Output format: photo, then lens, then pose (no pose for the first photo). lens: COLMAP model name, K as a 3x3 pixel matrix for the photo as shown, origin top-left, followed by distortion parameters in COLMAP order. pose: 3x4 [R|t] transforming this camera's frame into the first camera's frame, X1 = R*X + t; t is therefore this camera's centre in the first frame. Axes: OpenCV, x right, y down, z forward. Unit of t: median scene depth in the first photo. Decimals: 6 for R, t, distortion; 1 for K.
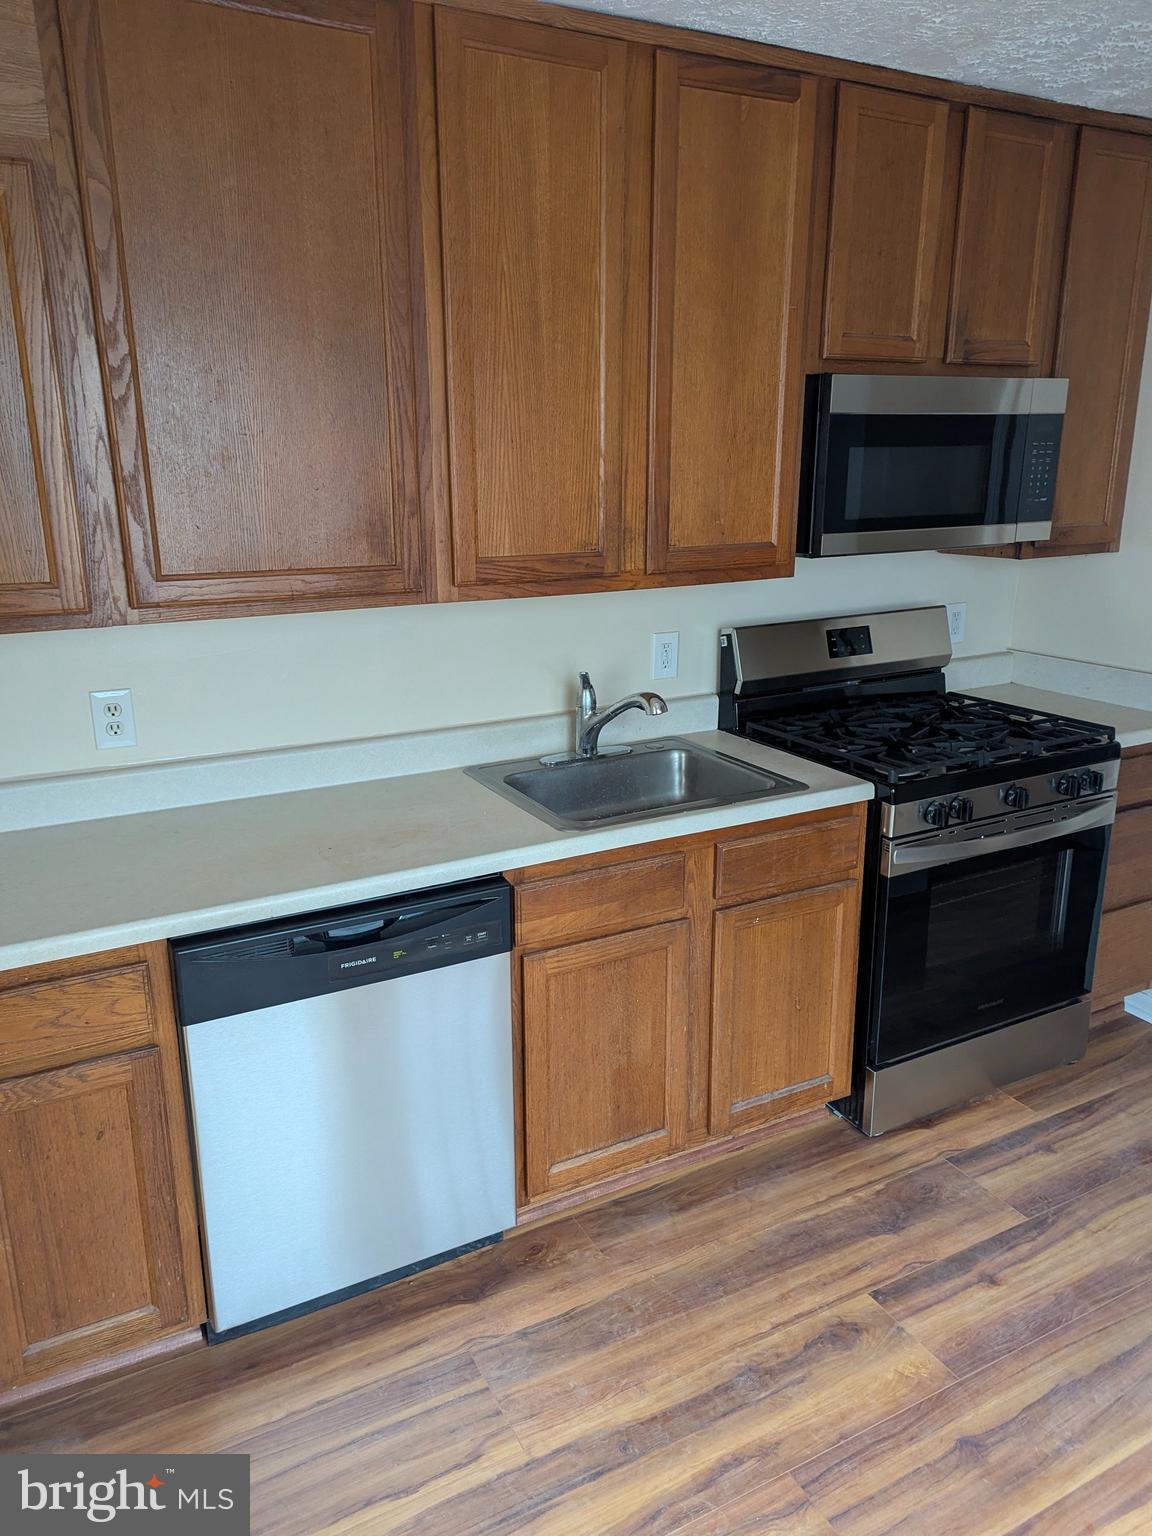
lens RADIAL K [[1066.1, 0, 563.2], [0, 1066.1, 765.5], [0, 0, 1]] dist [0.060751, -0.050601]
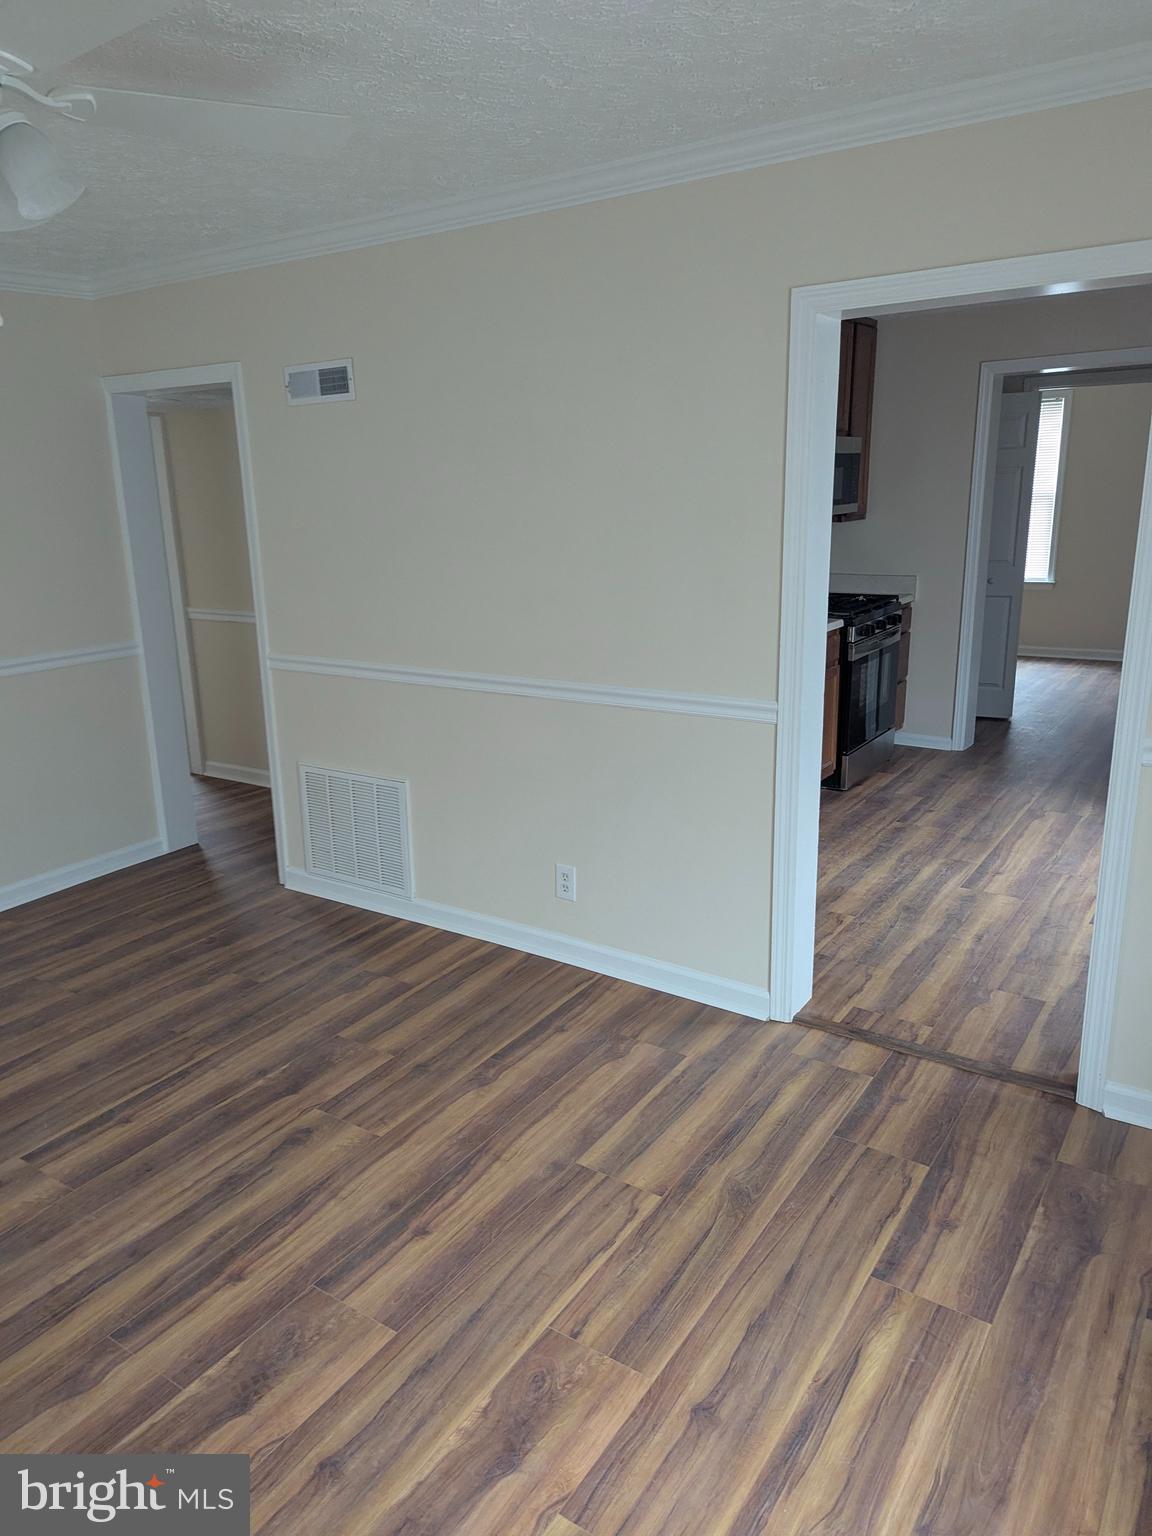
lens RADIAL K [[1066.1, 0, 543.7], [0, 1066.1, 767.0], [0, 0, 1]] dist [0.060751, -0.050601]
pose [[0.886549, -0.127678, 0.444667, -1.449569], [0.136360, 0.990580, 0.012561, 0.233437], [-0.442082, 0.049499, 0.895608, -0.787940]]
